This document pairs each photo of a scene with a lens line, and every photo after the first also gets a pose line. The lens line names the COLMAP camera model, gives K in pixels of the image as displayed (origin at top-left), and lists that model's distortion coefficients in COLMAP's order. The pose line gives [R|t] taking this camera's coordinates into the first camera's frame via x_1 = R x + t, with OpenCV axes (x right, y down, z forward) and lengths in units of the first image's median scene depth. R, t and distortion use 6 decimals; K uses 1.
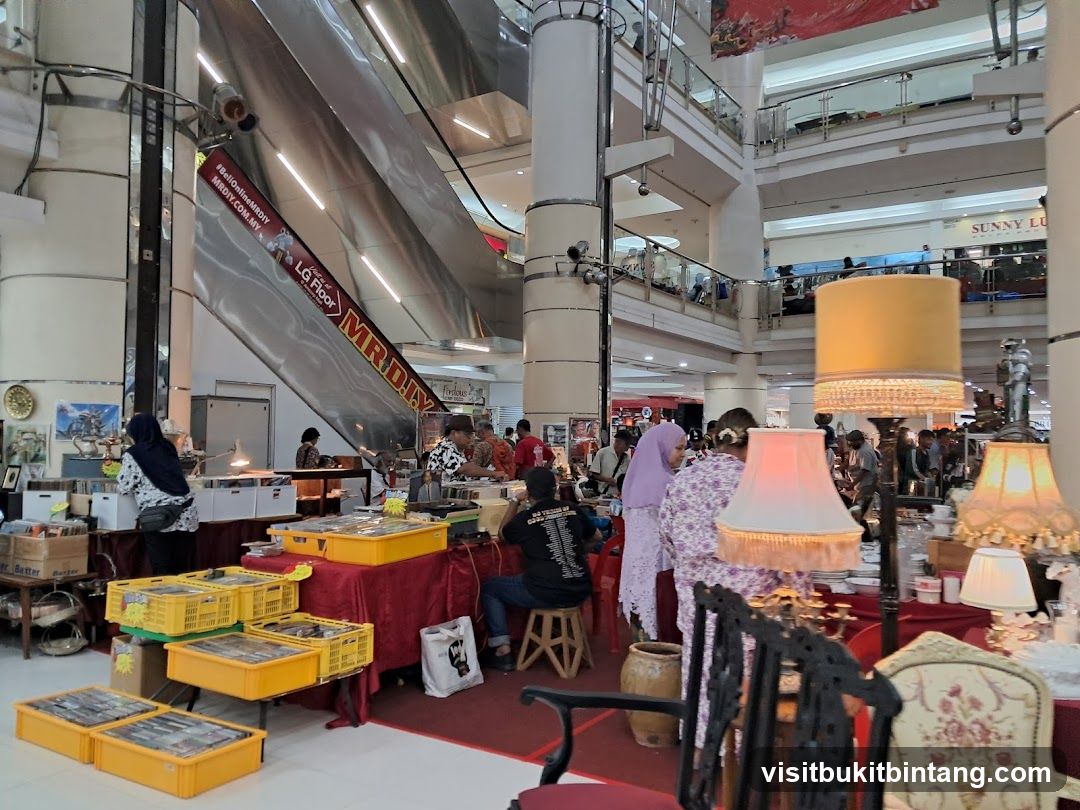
lens RADIAL K [[829.0, 0, 565.4], [0, 829.0, 397.7], [0, 0, 1]] dist [0.002680, -0.007839]
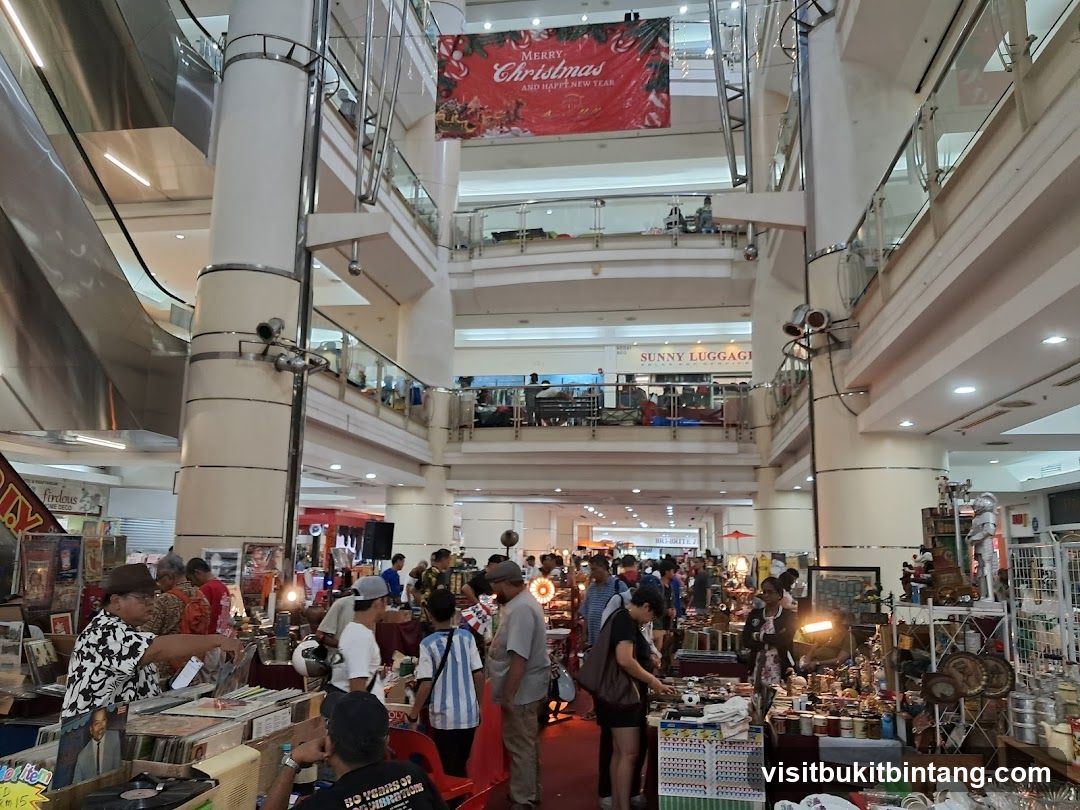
lens RADIAL K [[825.2, 0, 540.5], [0, 825.2, 394.3], [0, 0, 1]] dist [0.091898, -0.181244]
pose [[0.920050, 0.080589, 0.383422, -0.033308], [-0.028336, 0.989741, -0.140034, -0.007515], [-0.390774, 0.117974, 0.912895, 0.124059]]
